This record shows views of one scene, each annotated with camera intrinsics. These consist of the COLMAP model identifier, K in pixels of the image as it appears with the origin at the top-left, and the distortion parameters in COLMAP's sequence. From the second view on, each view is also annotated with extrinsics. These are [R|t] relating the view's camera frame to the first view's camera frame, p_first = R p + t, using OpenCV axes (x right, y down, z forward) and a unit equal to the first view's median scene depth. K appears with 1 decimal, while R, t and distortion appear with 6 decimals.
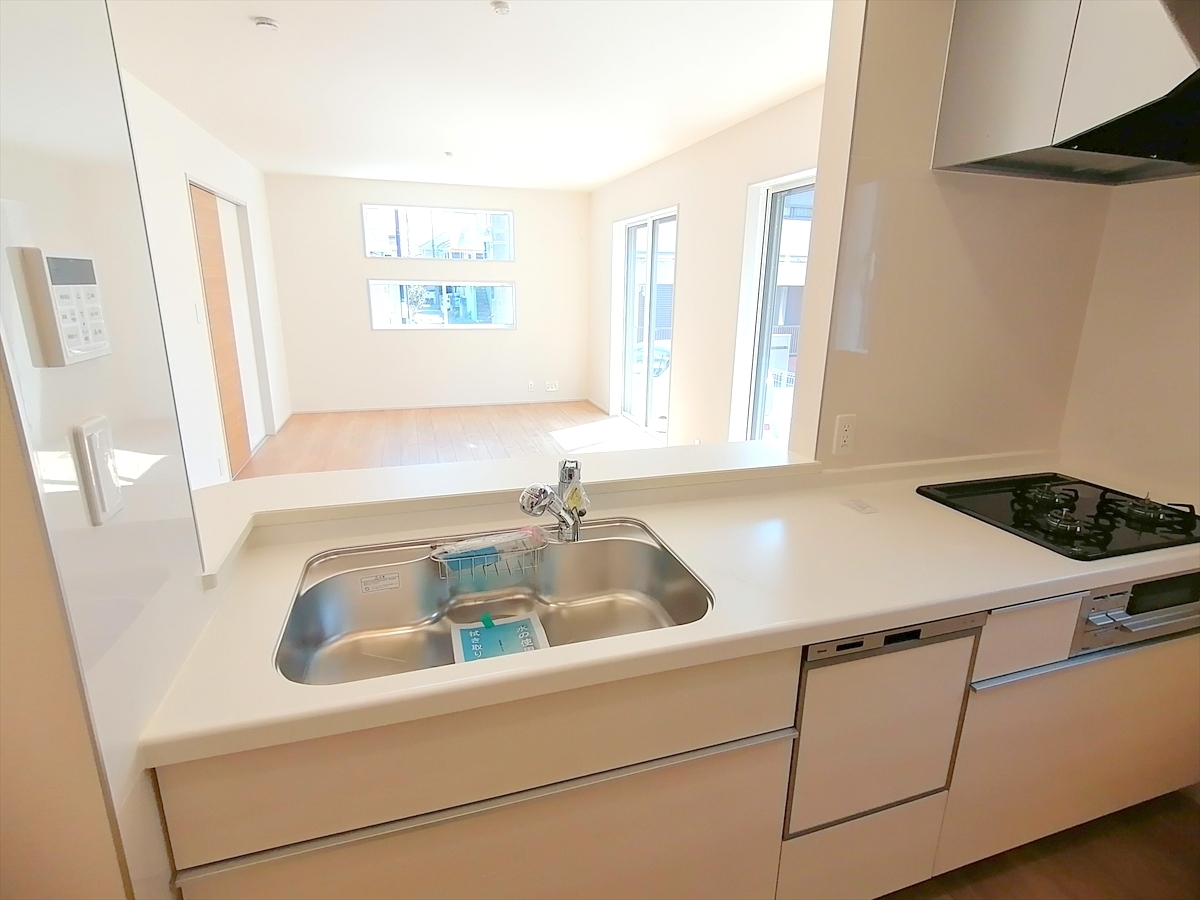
lens RADIAL K [[591.2, 0, 612.7], [0, 591.2, 442.3], [0, 0, 1]] dist [-0.002960, -0.000923]
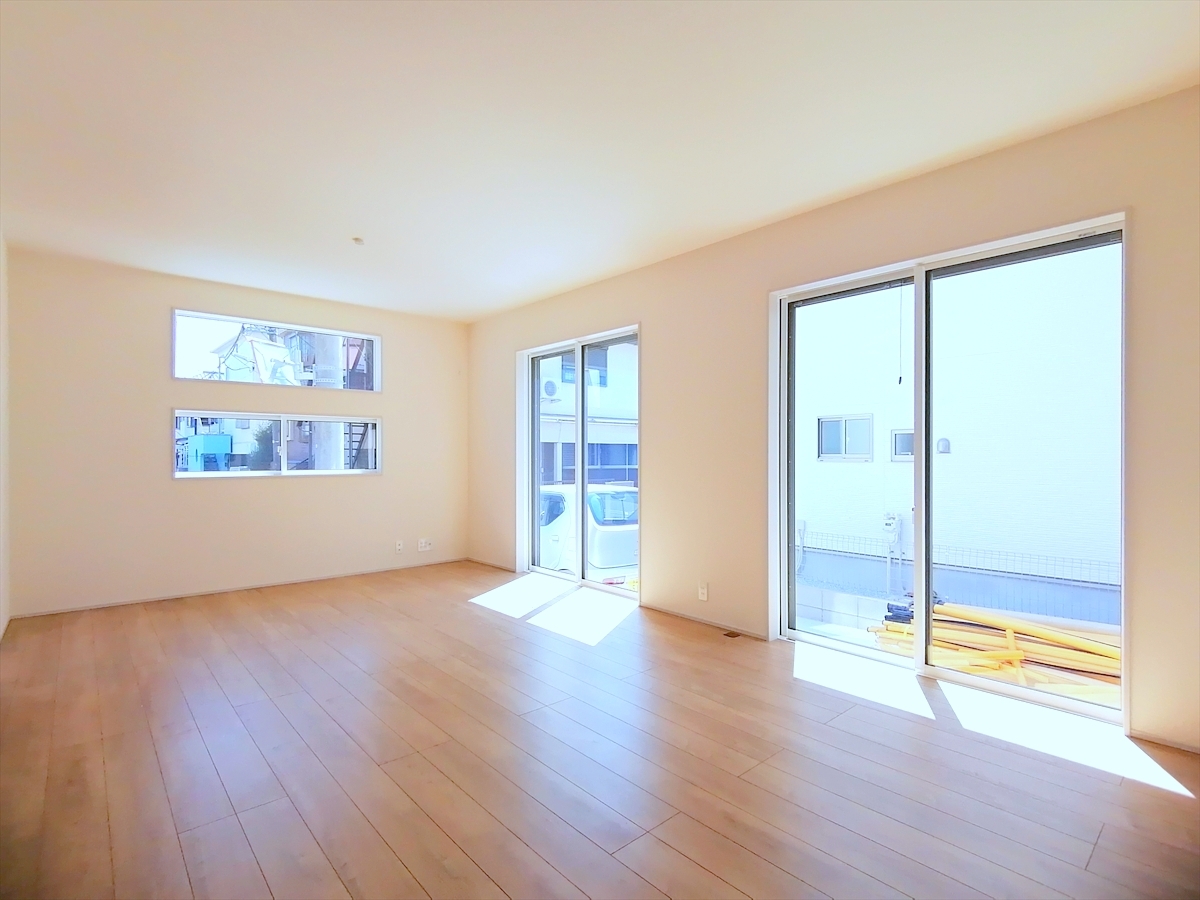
lens RADIAL K [[591.5, 0, 596.9], [0, 591.5, 457.8], [0, 0, 1]] dist [-0.001176, -0.001869]
pose [[0.914698, -0.019020, 0.403690, -0.982633], [0.117297, 0.968387, -0.220152, -0.027236], [-0.386741, 0.248725, 0.888013, 0.809806]]
